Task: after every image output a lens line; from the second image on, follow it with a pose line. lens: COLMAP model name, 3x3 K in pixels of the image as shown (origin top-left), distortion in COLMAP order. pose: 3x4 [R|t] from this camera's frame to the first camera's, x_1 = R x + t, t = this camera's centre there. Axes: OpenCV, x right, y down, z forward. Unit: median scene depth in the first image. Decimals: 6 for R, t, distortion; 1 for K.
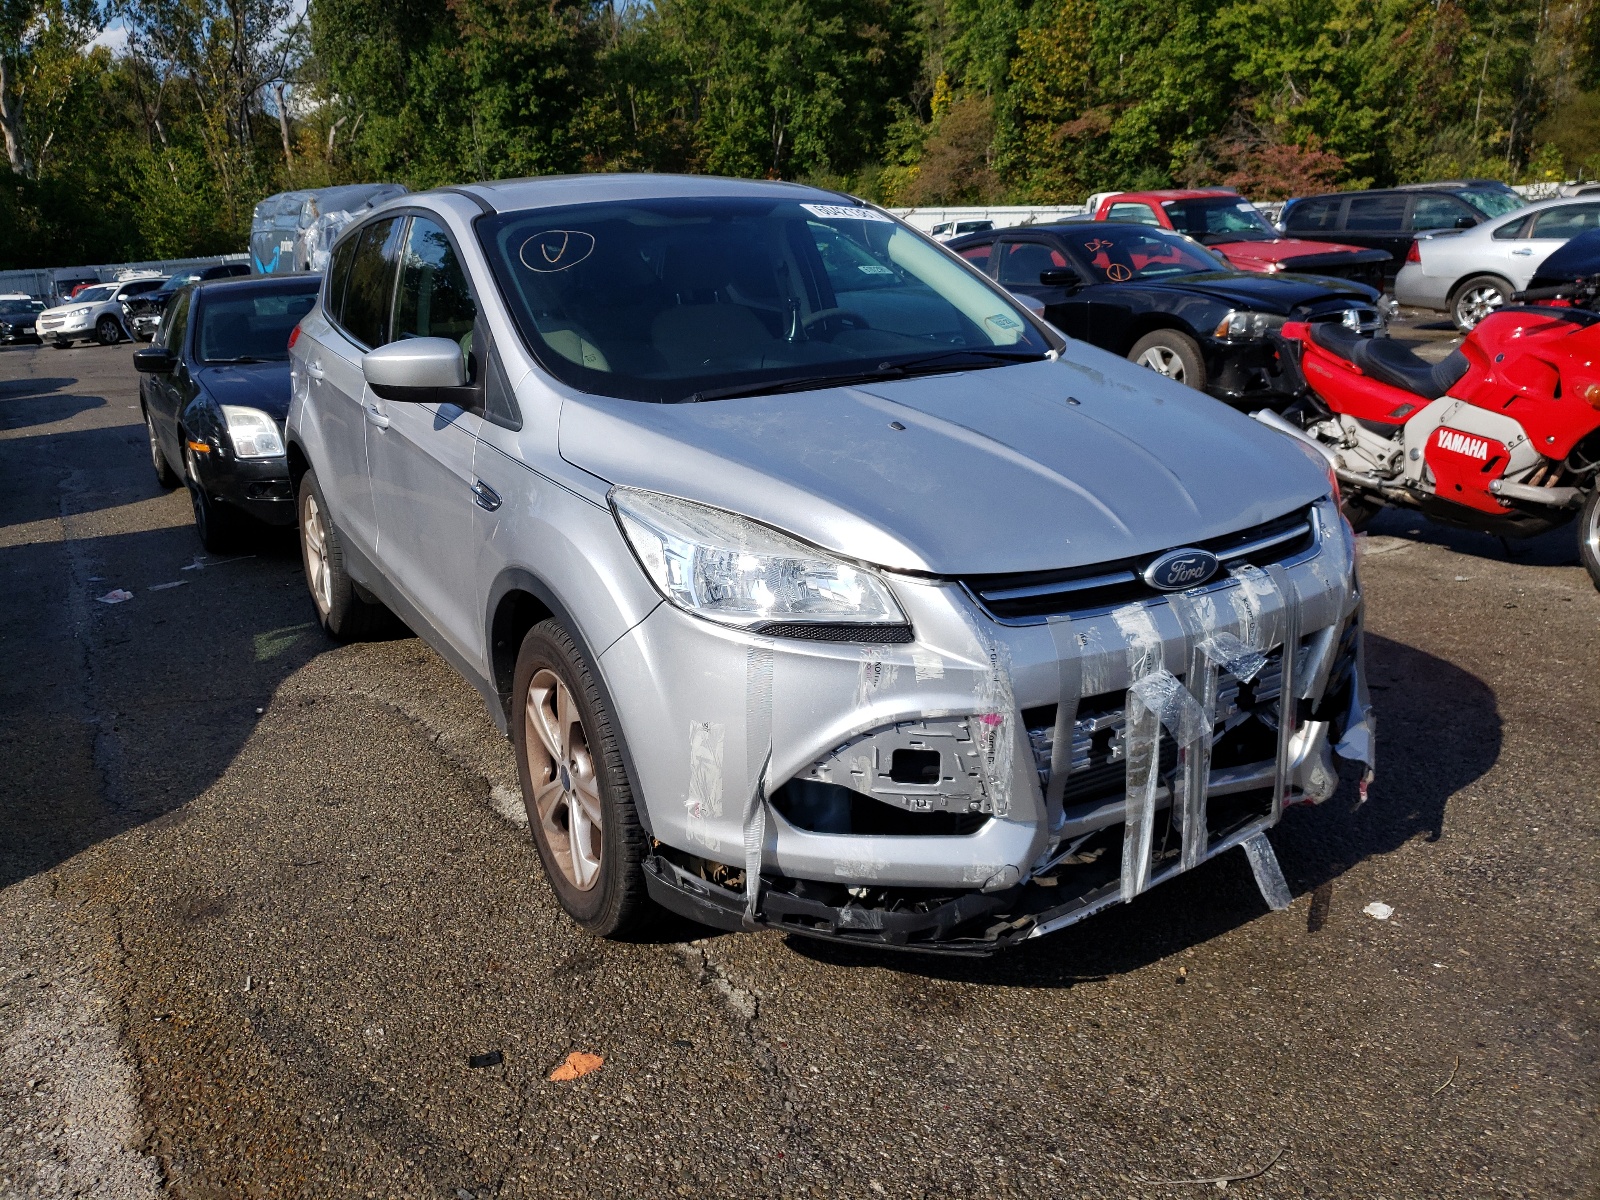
lens RADIAL K [[1242.2, 0, 799.9], [0, 1242.2, 602.1], [0, 0, 1]] dist [0.010170, -0.003327]
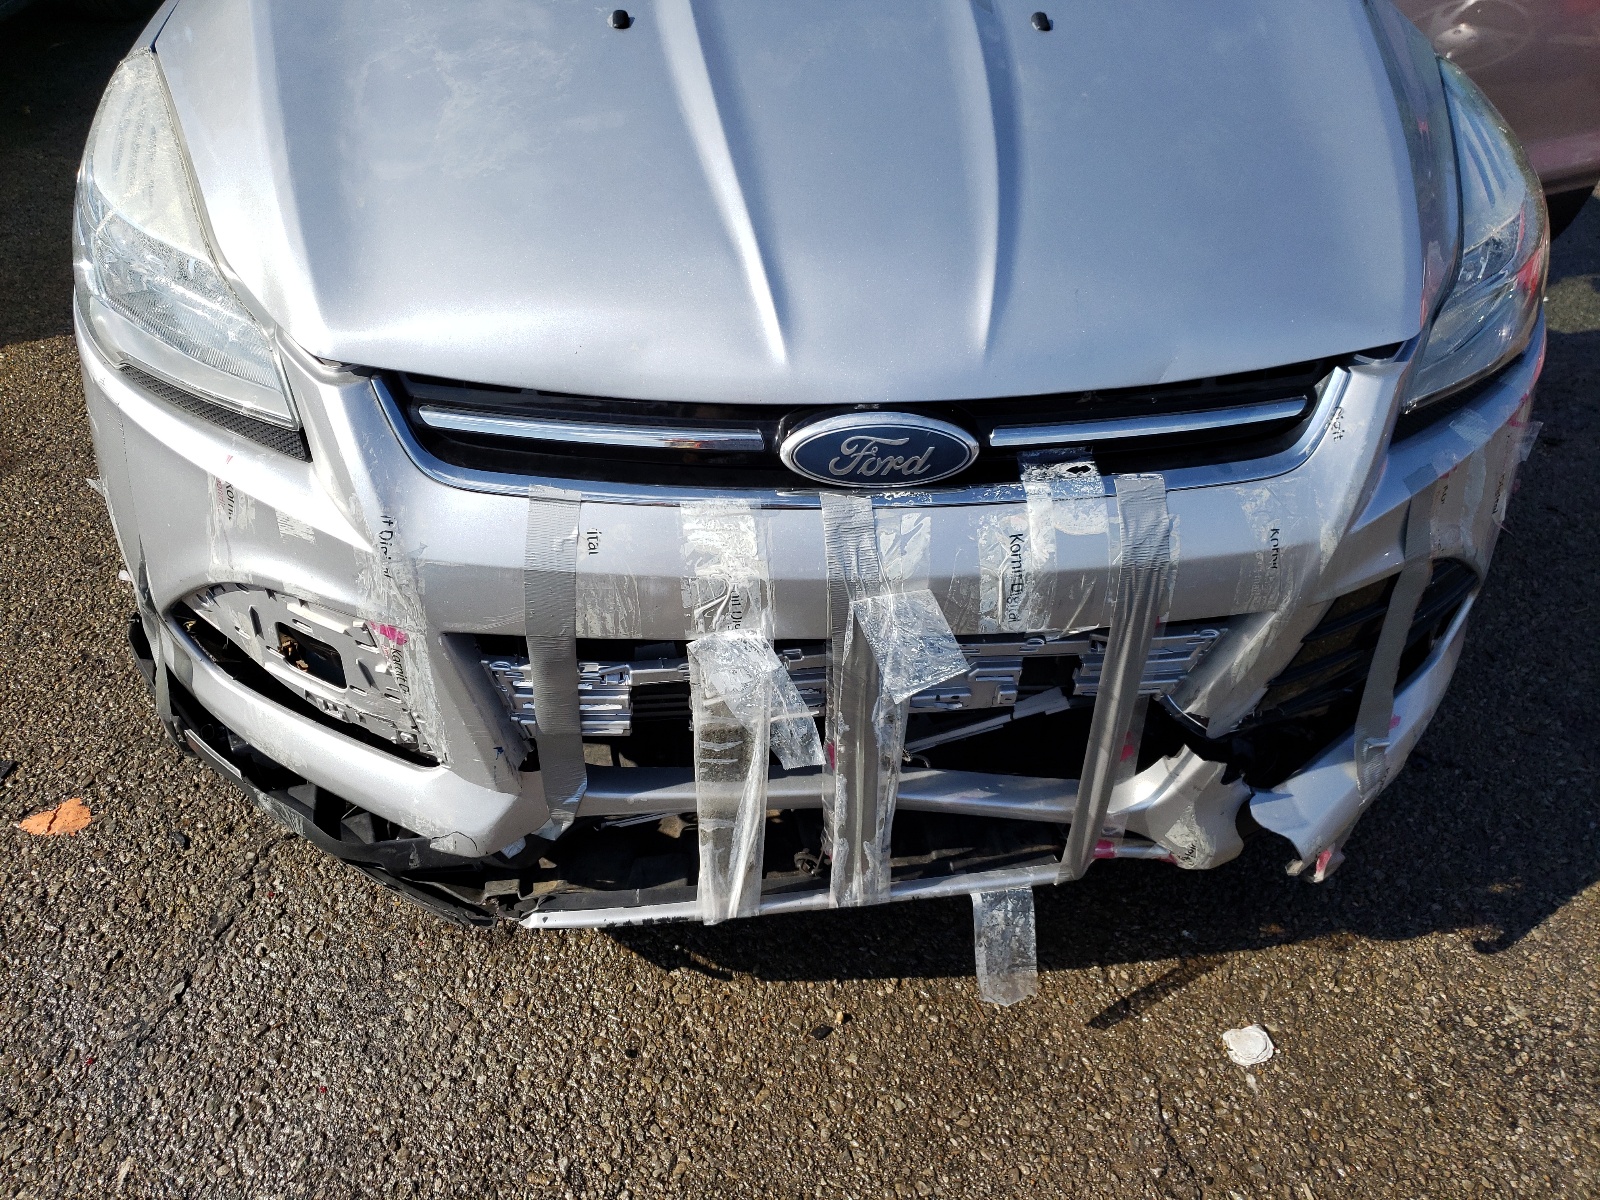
lens RADIAL K [[1242.2, 0, 800.9], [0, 1242.2, 597.8], [0, 0, 1]] dist [0.010170, -0.003327]
pose [[0.890279, 0.322352, -0.321704, 0.462111], [-0.179176, 0.897351, 0.403308, -0.170934], [0.418688, -0.301414, 0.856650, 0.540640]]
